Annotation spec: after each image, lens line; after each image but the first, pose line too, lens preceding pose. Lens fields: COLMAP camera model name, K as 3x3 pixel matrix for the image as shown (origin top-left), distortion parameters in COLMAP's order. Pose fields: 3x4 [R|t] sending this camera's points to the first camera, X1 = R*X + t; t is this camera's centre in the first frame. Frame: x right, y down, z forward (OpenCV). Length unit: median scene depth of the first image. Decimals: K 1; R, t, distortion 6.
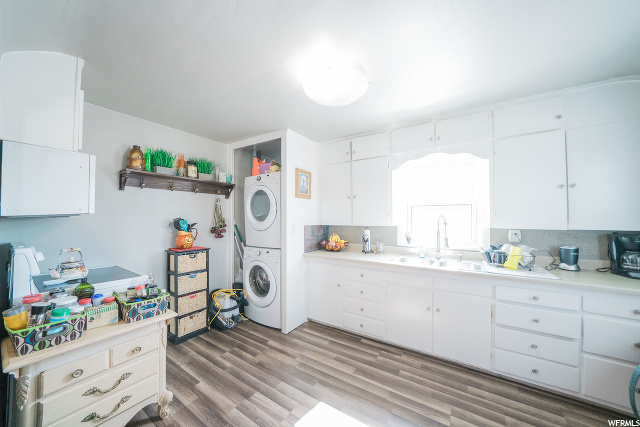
lens RADIAL K [[220.7, 0, 319.9], [0, 220.7, 214.3], [0, 0, 1]] dist [-0.015829, 0.000241]
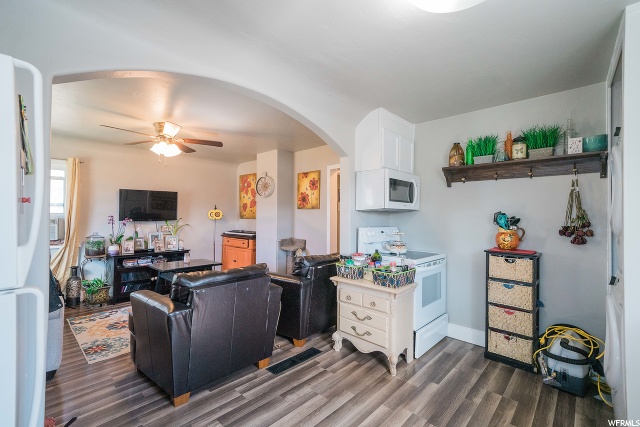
lens RADIAL K [[290.1, 0, 315.8], [0, 290.1, 215.8], [0, 0, 1]] dist [-0.000139, 0.000087]
pose [[-0.183021, -0.008134, -0.983075, 0.573974], [0.006722, 0.999932, -0.009525, 0.037442], [0.983086, -0.008352, -0.182954, 0.524690]]
